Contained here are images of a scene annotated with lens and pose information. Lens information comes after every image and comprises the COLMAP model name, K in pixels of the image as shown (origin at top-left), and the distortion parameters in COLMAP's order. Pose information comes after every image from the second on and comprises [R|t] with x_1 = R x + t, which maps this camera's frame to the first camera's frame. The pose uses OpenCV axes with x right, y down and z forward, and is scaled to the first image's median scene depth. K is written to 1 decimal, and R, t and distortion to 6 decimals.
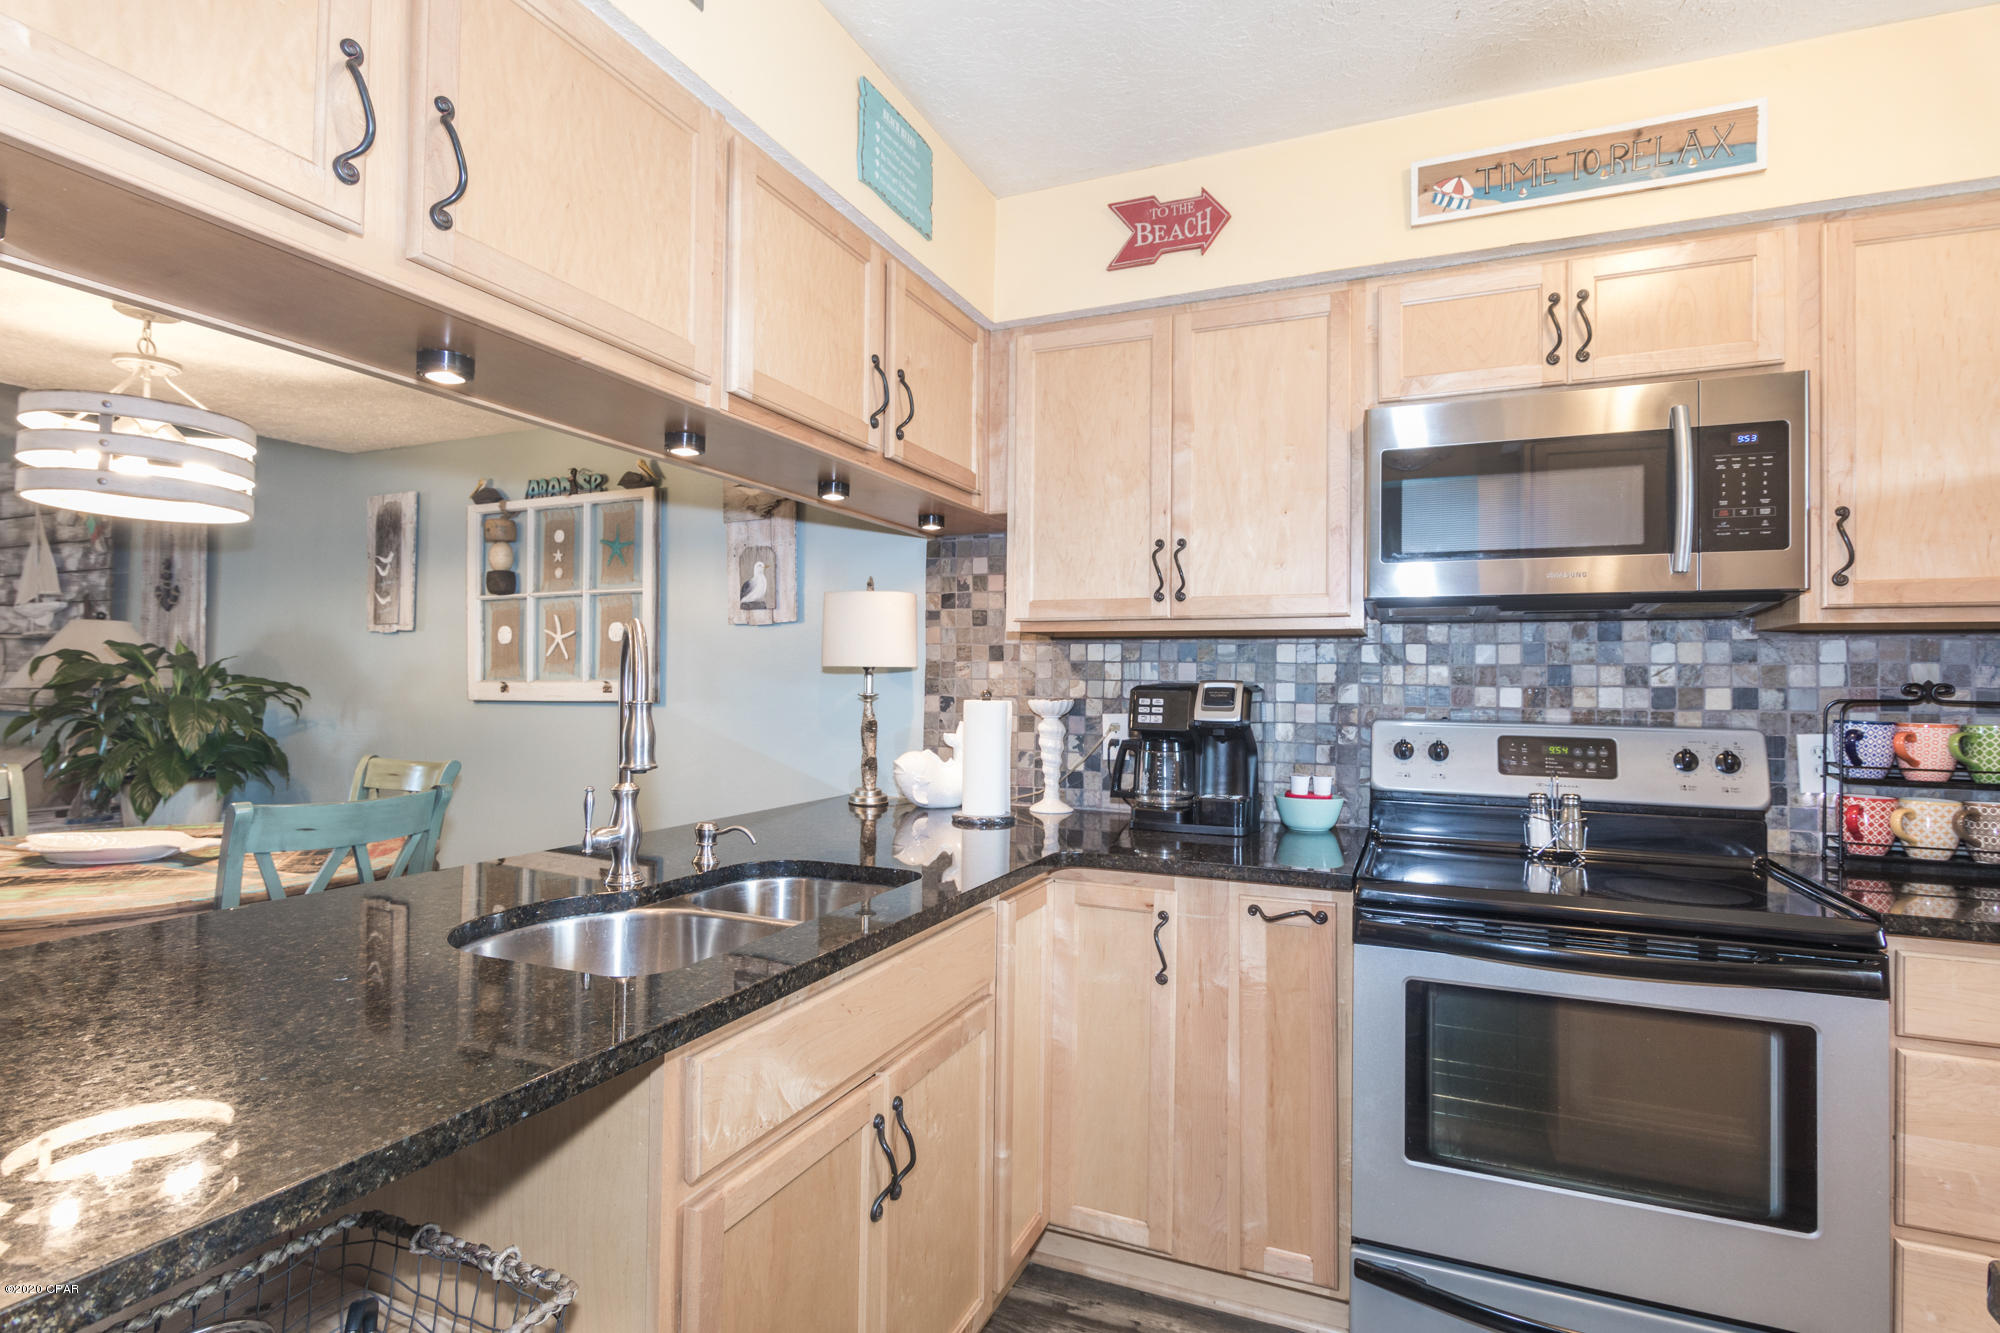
lens RADIAL K [[978.7, 0, 998.7], [0, 978.7, 665.0], [0, 0, 1]] dist [-0.000545, -0.000455]
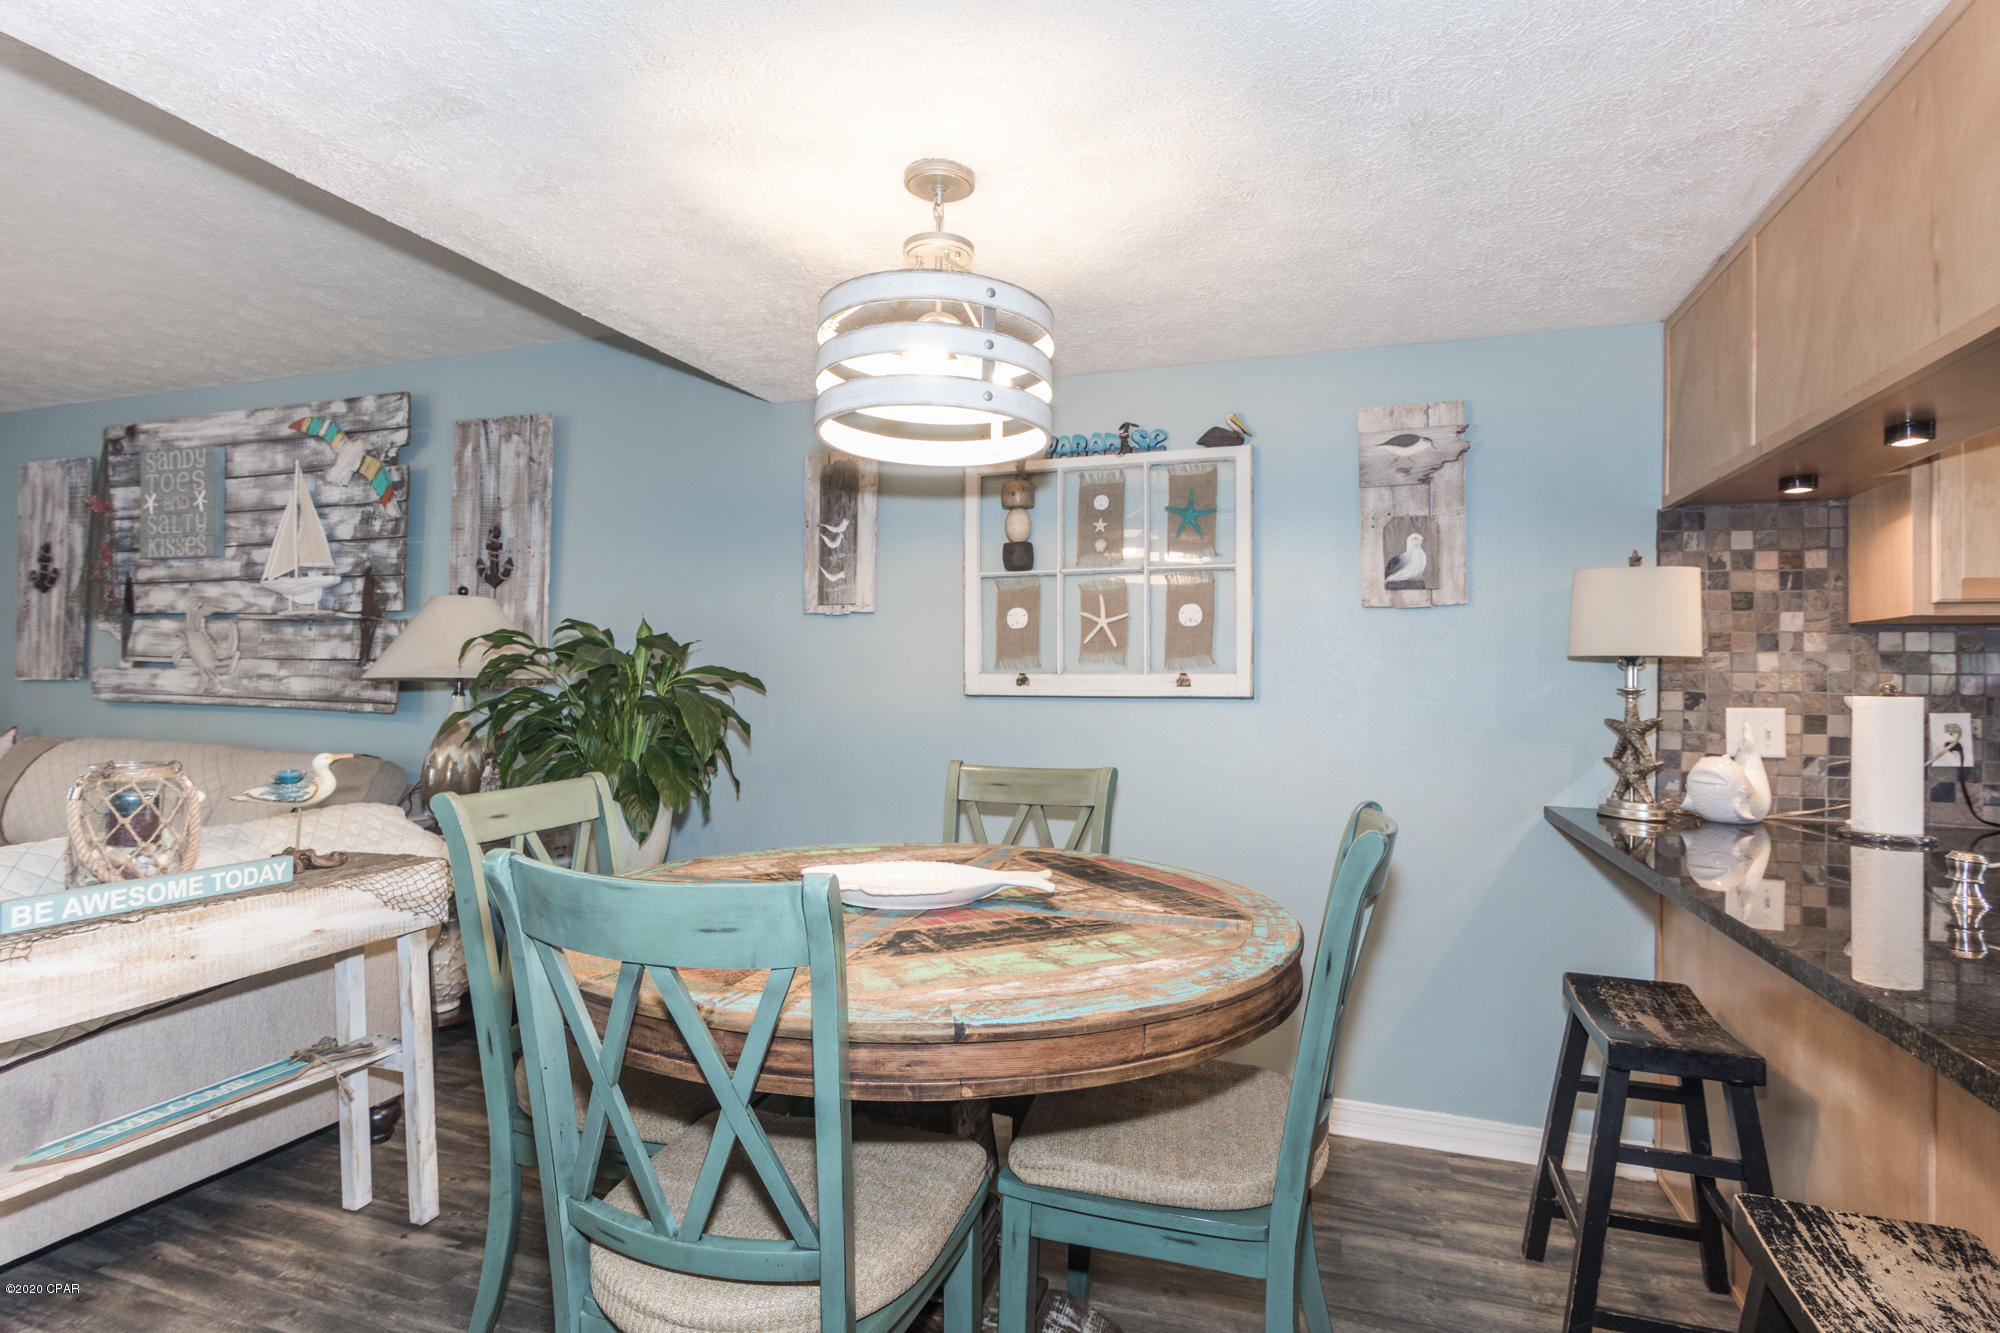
lens RADIAL K [[982.9, 0, 996.9], [0, 982.9, 665.6], [0, 0, 1]] dist [-0.002760, -0.001229]
pose [[0.997239, 0.008009, 0.073822, -0.633172], [-0.007910, 0.999967, -0.001630, 0.013044], [-0.073833, 0.001042, 0.997270, 0.162785]]
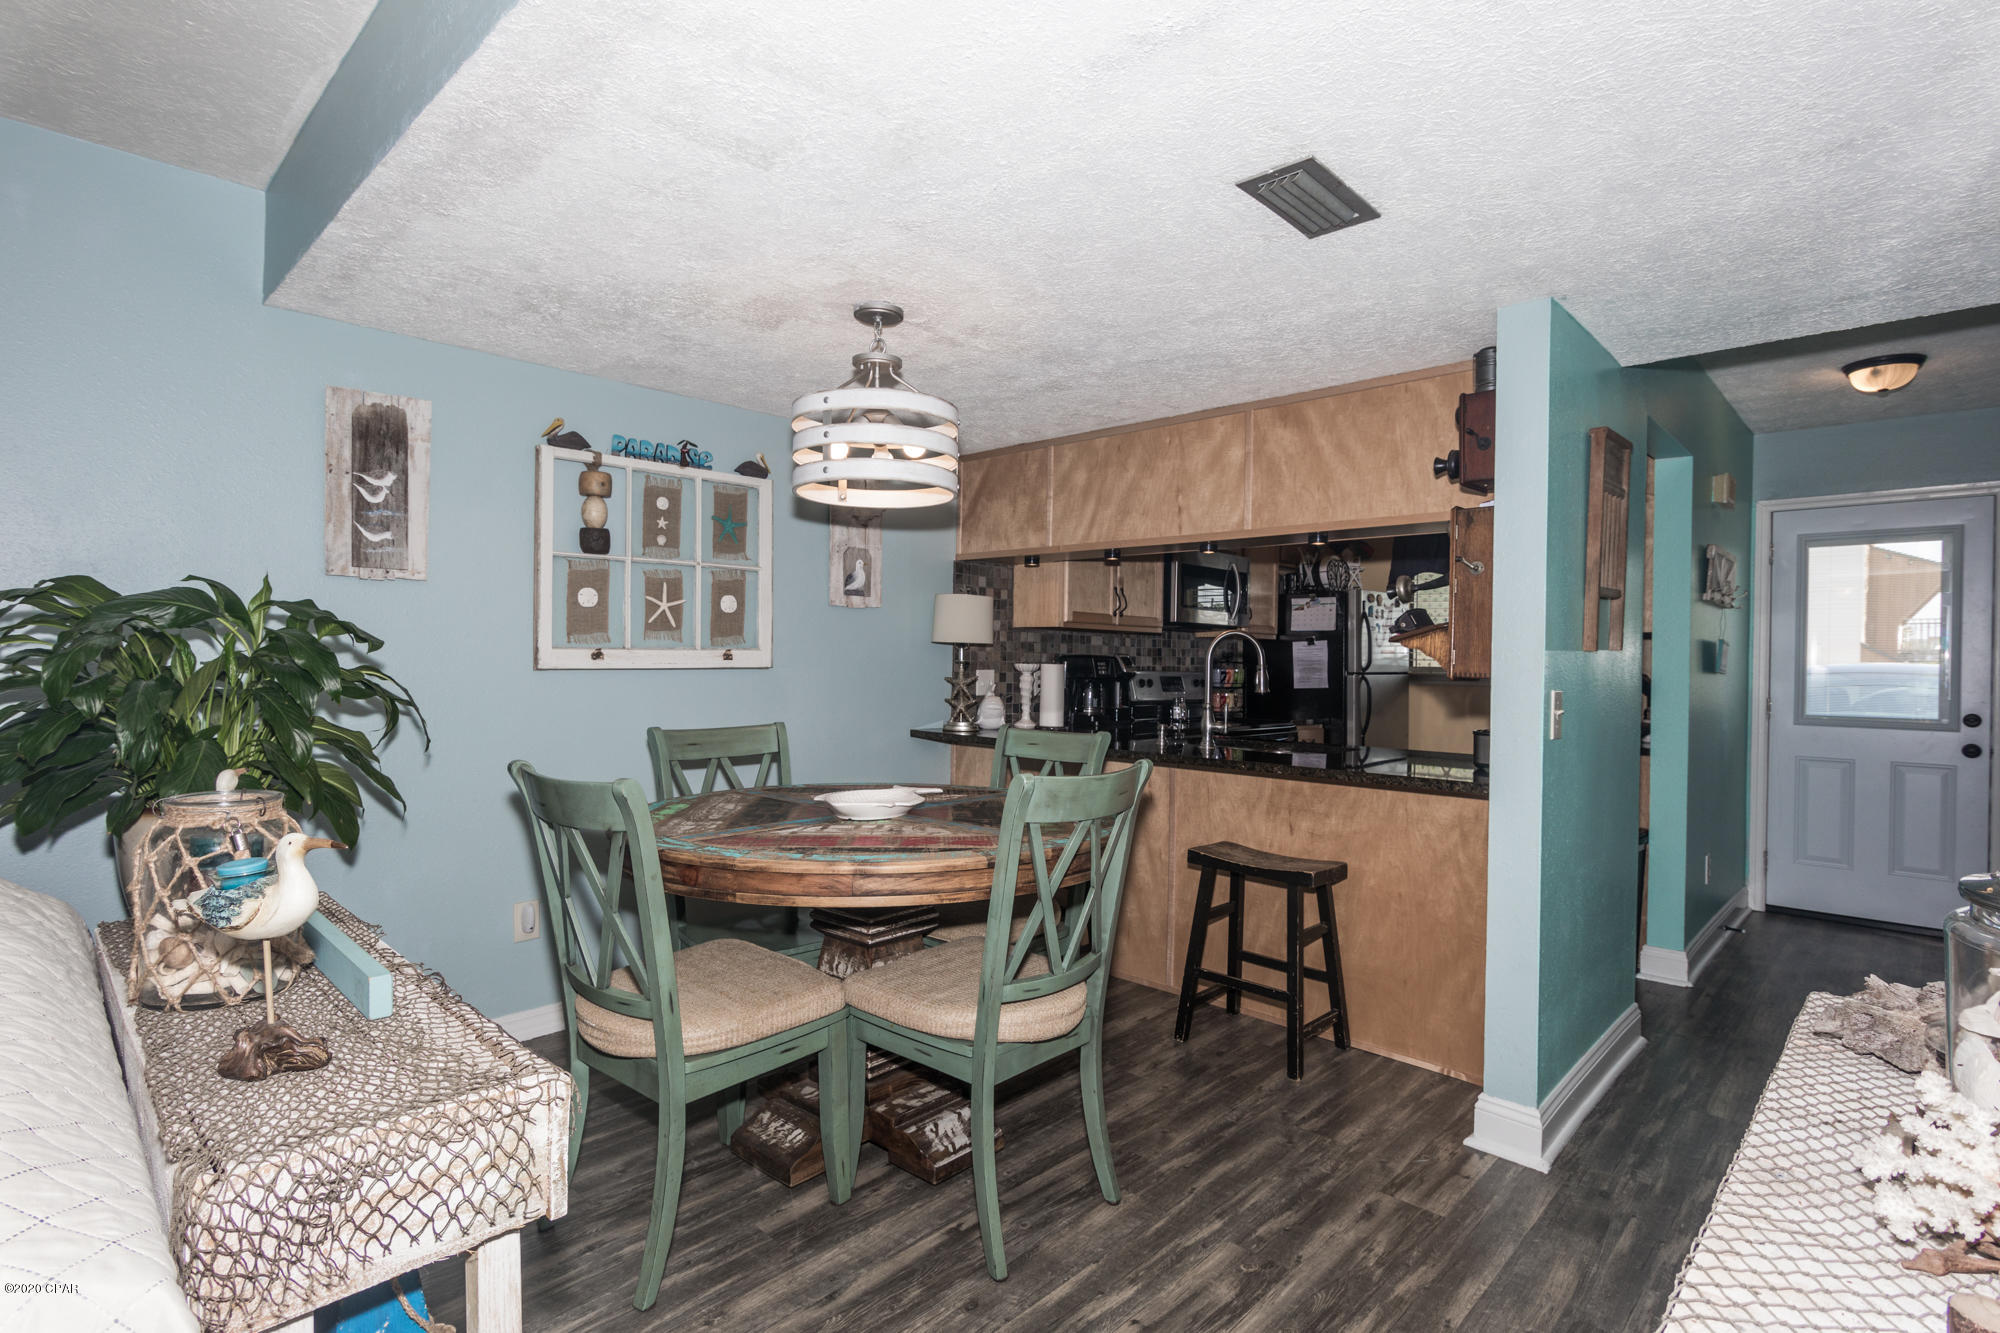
lens RADIAL K [[985.7, 0, 996.3], [0, 985.7, 665.3], [0, 0, 1]] dist [-0.003358, -0.001512]
pose [[0.352864, -0.007668, 0.935643, -1.336572], [-0.027343, 0.999455, 0.018503, 0.006005], [-0.935275, -0.032113, 0.352462, 0.339287]]
